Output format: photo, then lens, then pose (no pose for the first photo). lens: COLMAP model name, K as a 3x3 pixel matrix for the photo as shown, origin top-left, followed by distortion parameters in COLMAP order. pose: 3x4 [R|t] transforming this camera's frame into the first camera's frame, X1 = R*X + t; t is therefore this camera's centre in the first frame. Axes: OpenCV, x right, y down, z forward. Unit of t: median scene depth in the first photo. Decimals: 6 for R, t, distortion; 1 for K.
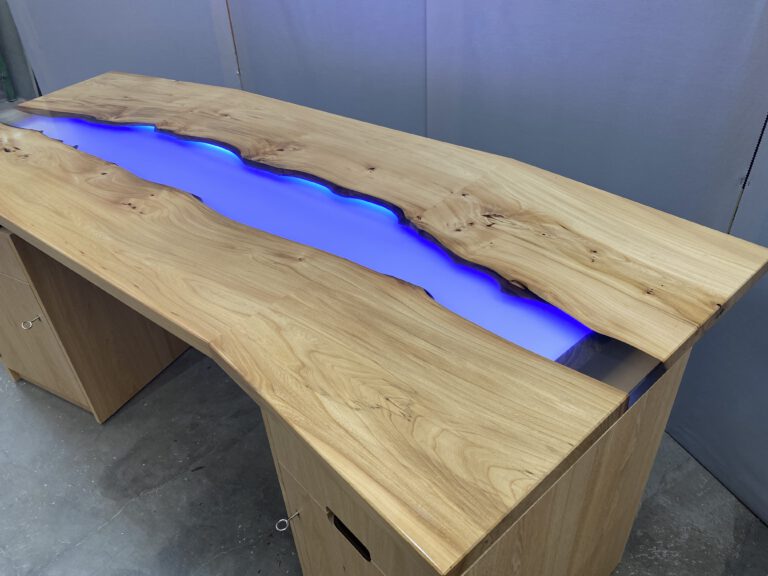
lens RADIAL K [[590.4, 0, 384.3], [0, 590.4, 286.5], [0, 0, 1]] dist [0.013726, -0.026855]
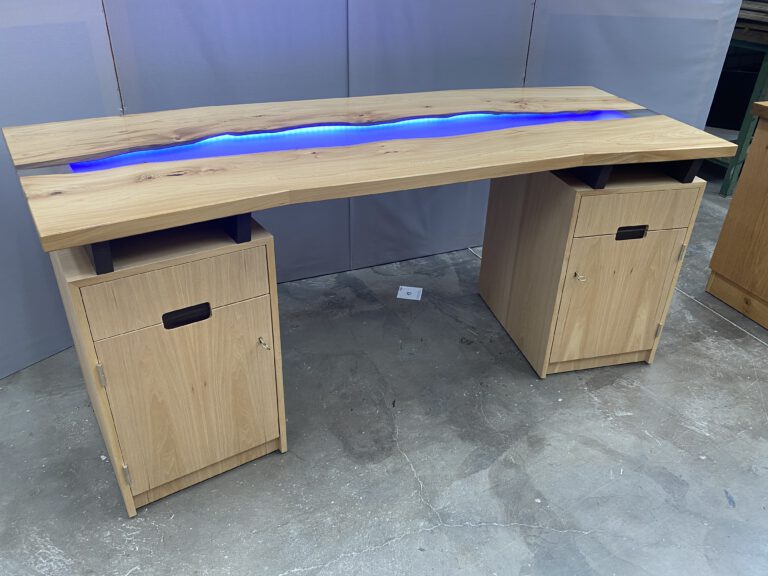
lens RADIAL K [[590.4, 0, 381.9], [0, 590.4, 289.4], [0, 0, 1]] dist [0.013726, -0.026855]
pose [[0.476581, -0.389765, 0.788006, -1.135558], [0.481564, 0.865649, 0.136922, -0.049027], [-0.735504, 0.314221, 0.600249, 0.265461]]
